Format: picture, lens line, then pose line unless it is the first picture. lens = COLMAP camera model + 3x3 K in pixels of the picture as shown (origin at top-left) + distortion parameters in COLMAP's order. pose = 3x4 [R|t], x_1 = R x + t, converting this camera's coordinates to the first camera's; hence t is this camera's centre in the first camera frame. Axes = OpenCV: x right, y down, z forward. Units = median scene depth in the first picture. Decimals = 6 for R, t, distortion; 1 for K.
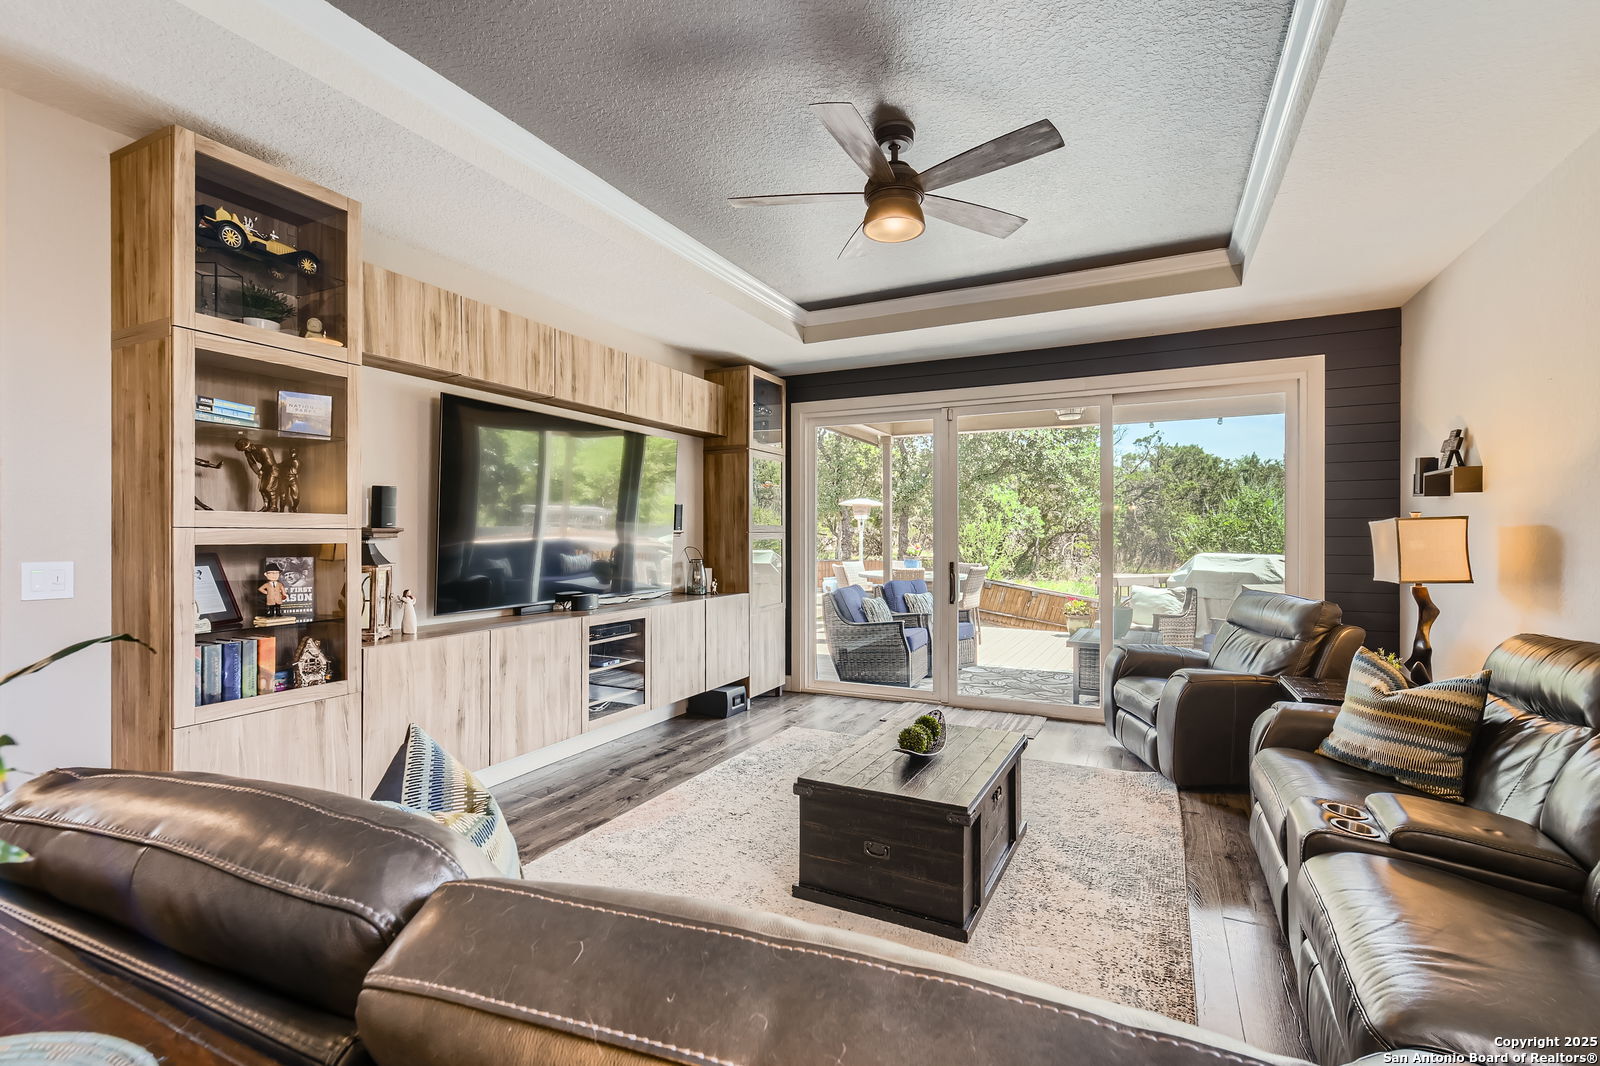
lens RADIAL K [[710.9, 0, 804.8], [0, 710.9, 540.6], [0, 0, 1]] dist [0.000881, 0.002273]
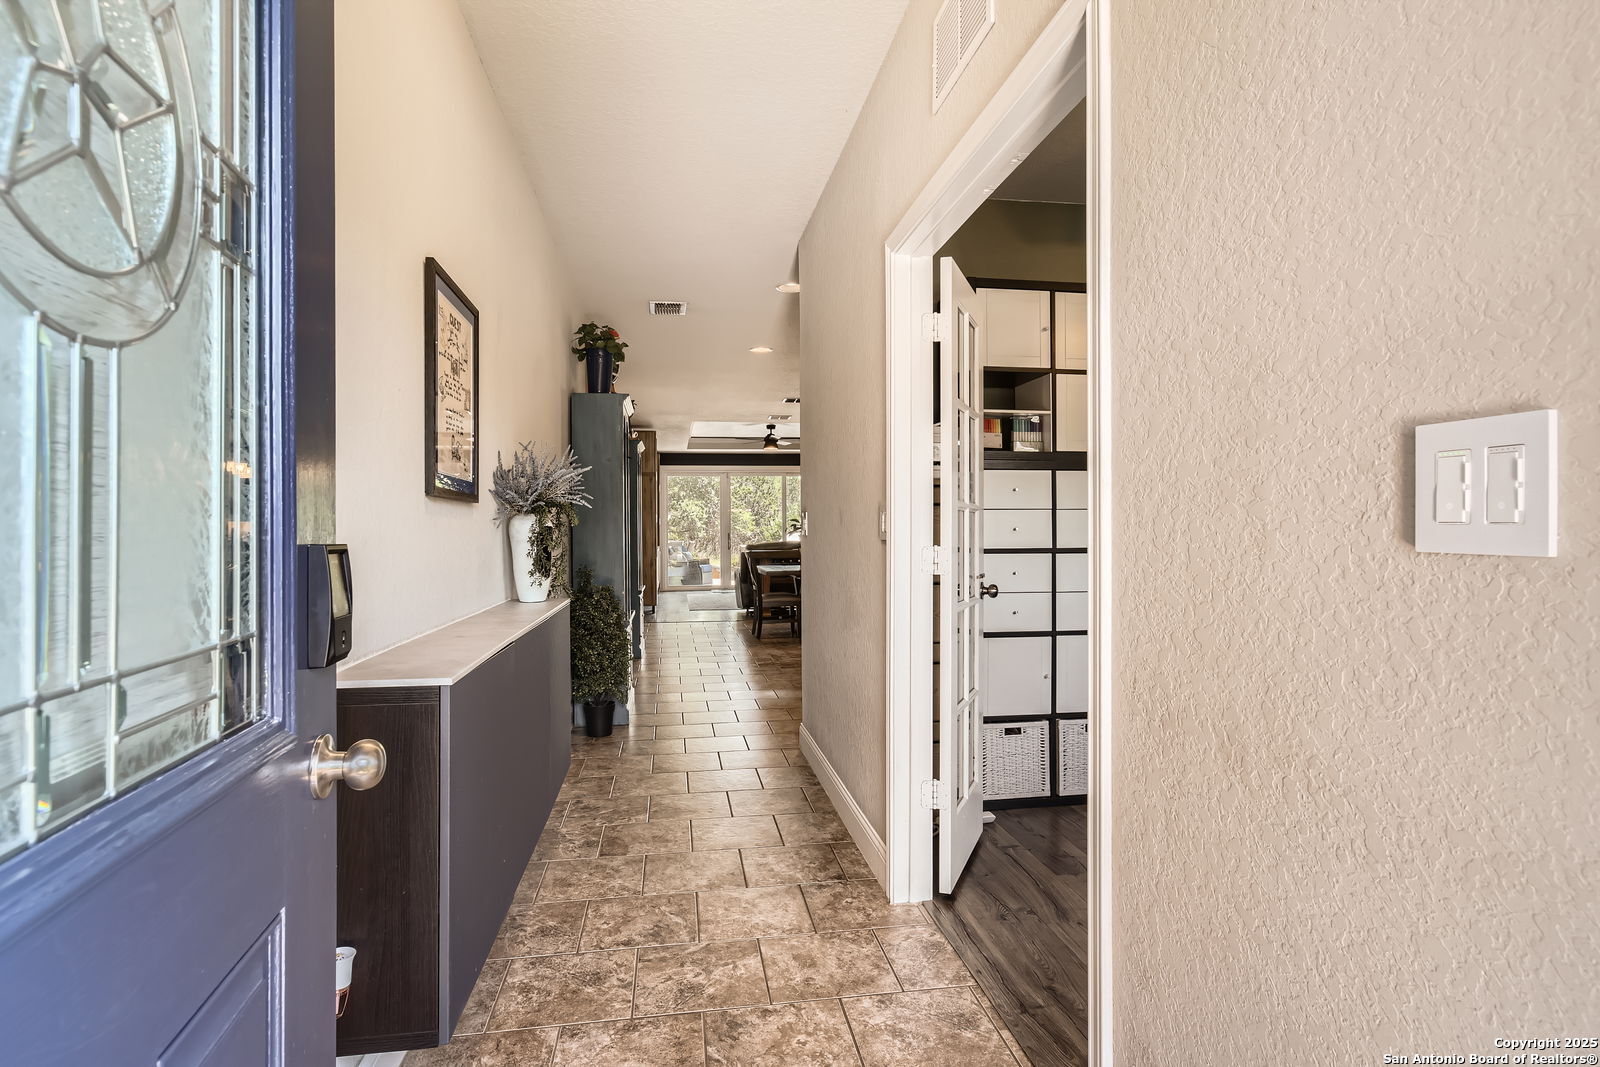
lens RADIAL K [[842.0, 0, 793.3], [0, 842.0, 528.9], [0, 0, 1]] dist [0.006016, 0.006794]
pose [[0.824466, -0.006019, 0.565879, -1.665045], [0.013097, 0.999879, -0.008446, 0.055249], [-0.565760, 0.014374, 0.824445, -2.054305]]
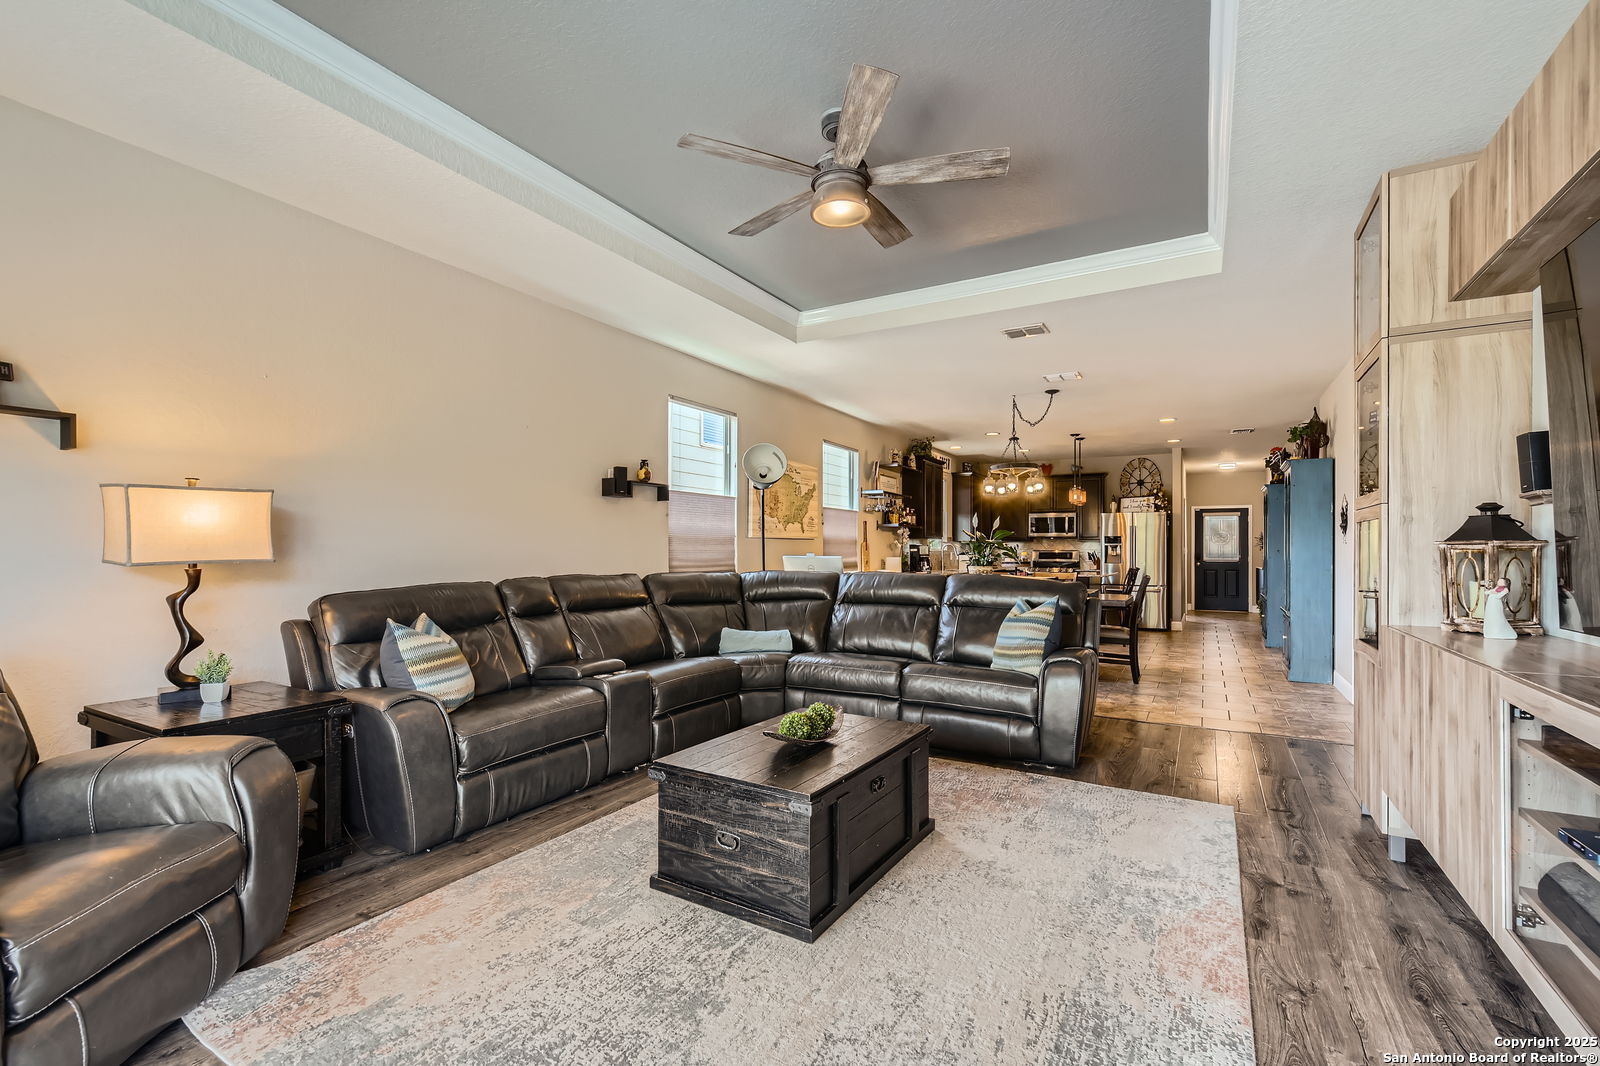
lens RADIAL K [[710.9, 0, 811.9], [0, 710.9, 548.1], [0, 0, 1]] dist [0.000881, 0.002273]
pose [[-0.998754, -0.000639, 0.049891, 0.071732], [-0.000513, 0.999997, 0.002535, 0.028170], [-0.049893, 0.002506, -0.998751, 1.286755]]
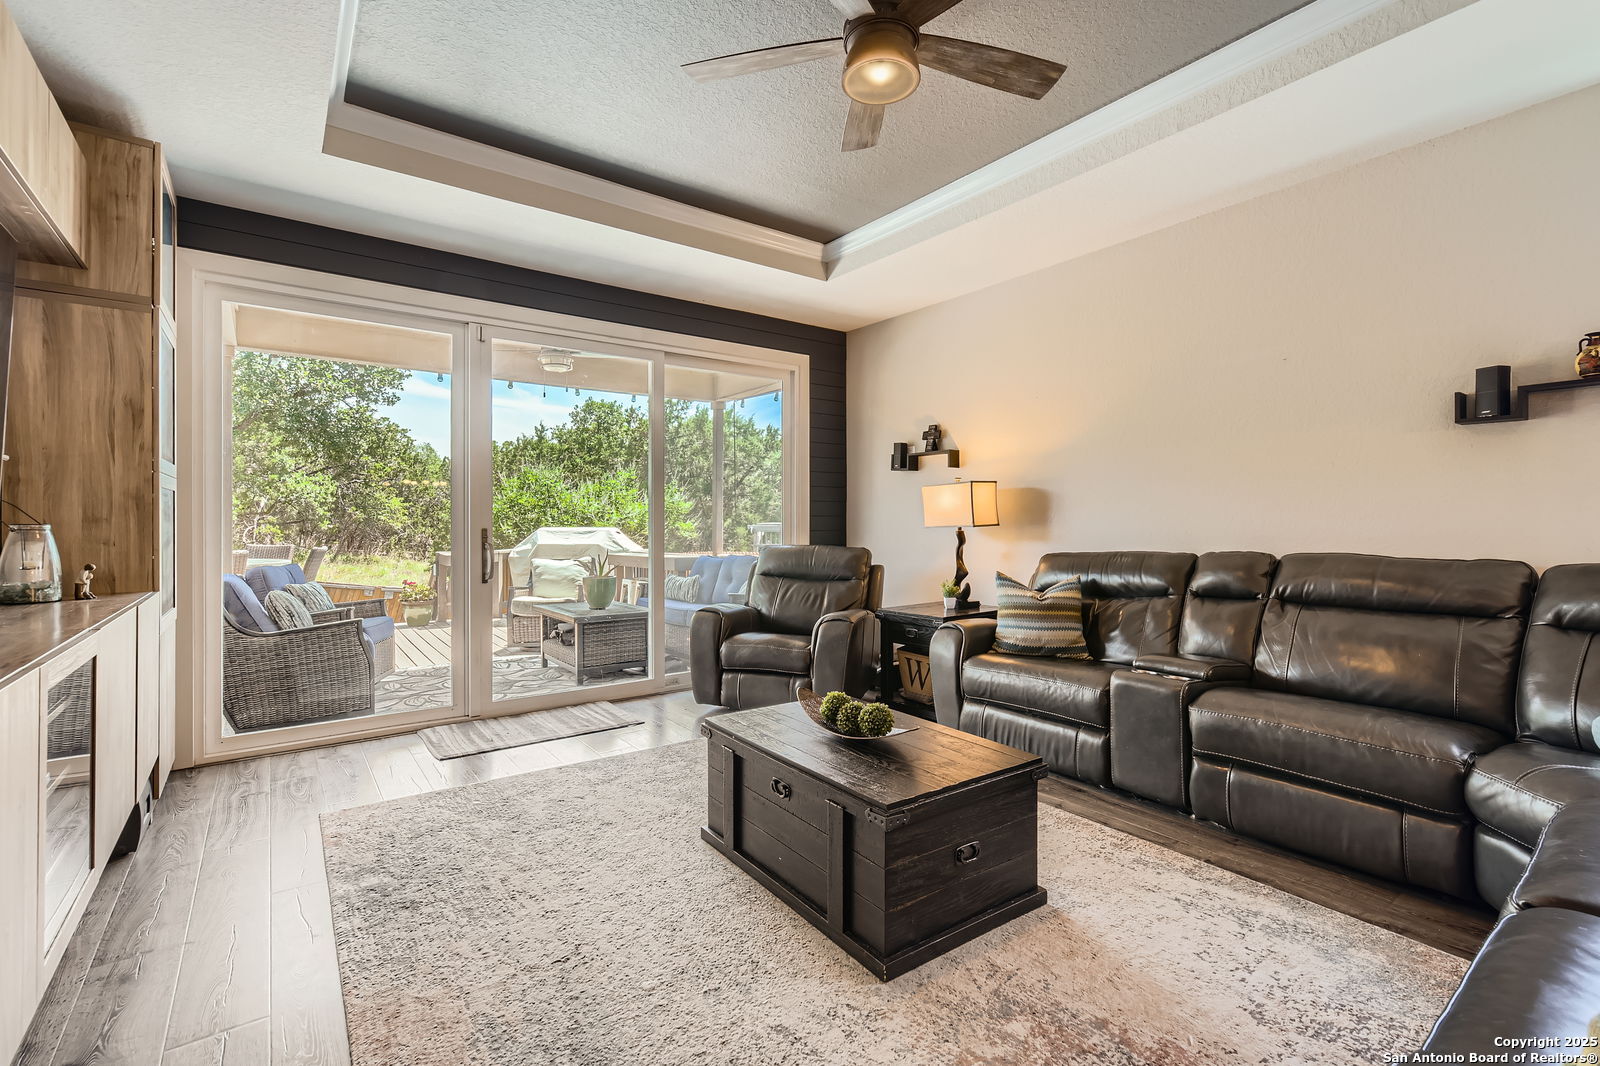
lens RADIAL K [[710.9, 0, 798.5], [0, 710.9, 523.0], [0, 0, 1]] dist [0.000881, 0.002273]
pose [[0.460569, 0.000222, 0.887624, -0.395296], [0.006716, 0.999970, -0.003735, 0.037789], [-0.887599, 0.007681, 0.460554, 0.451858]]
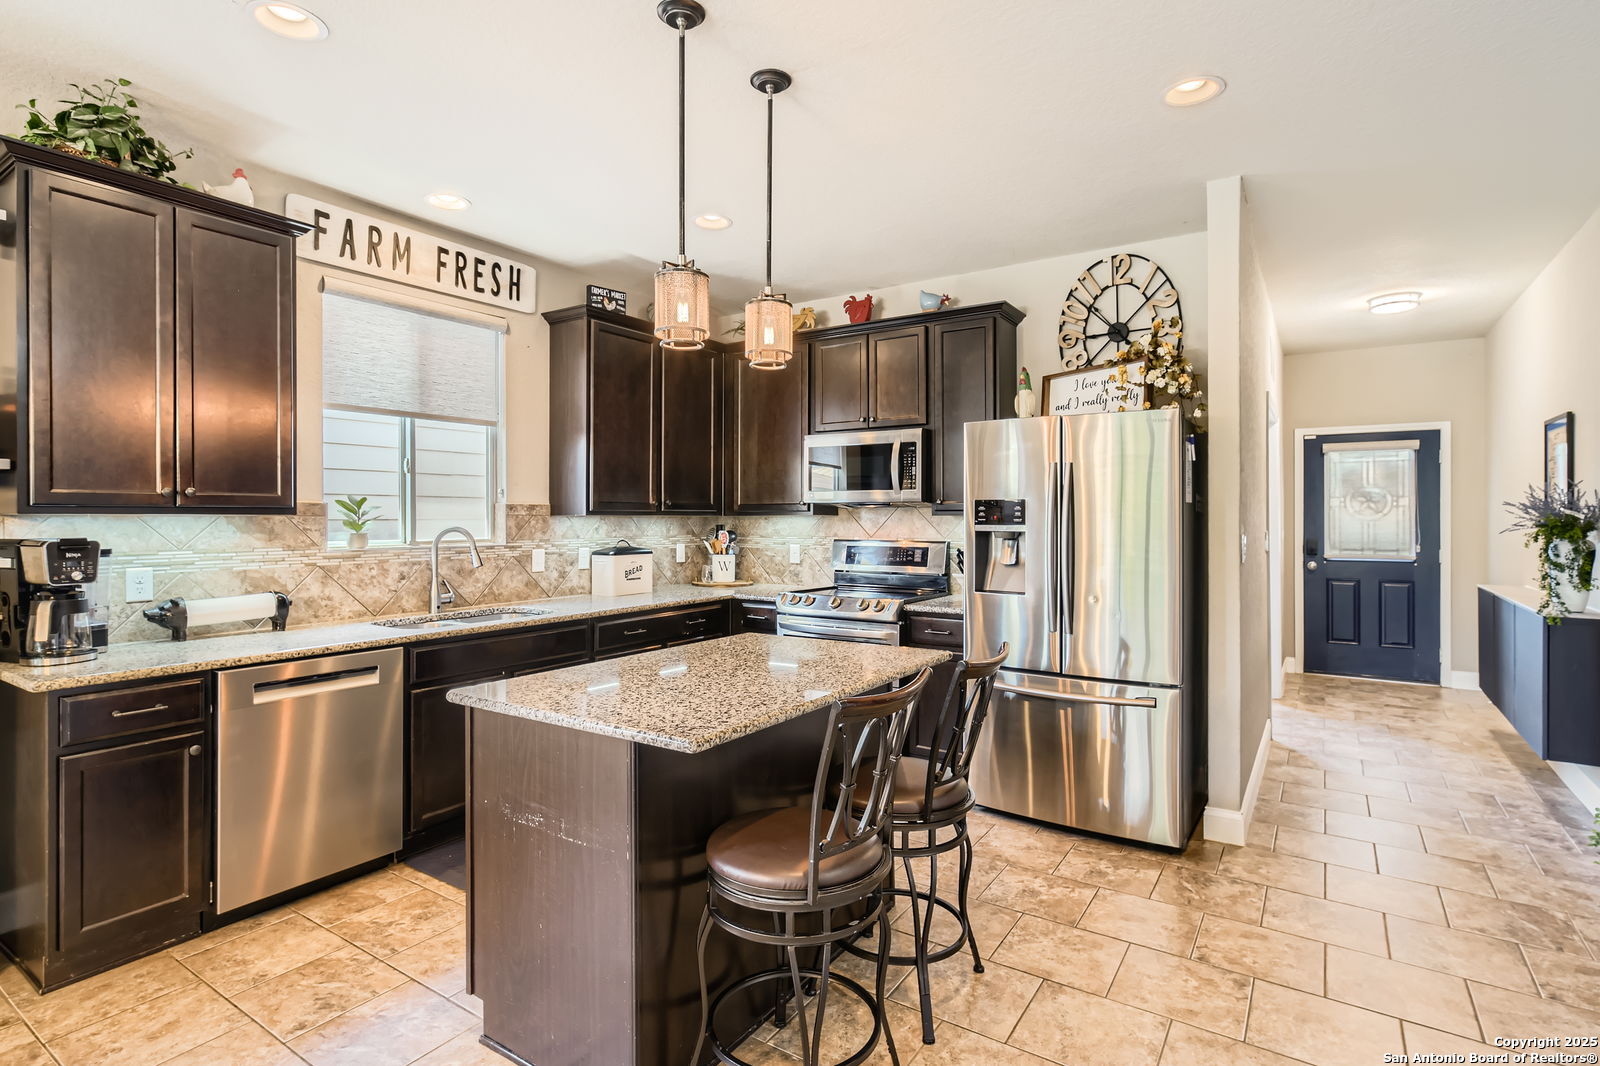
lens RADIAL K [[790.7, 0, 806.5], [0, 790.7, 515.6], [0, 0, 1]] dist [0.000427, 0.002509]
pose [[-0.991928, 0.000250, 0.126800, -0.748568], [0.000992, 0.999983, 0.005787, 0.004326], [-0.126796, 0.005866, -0.991911, -0.394867]]
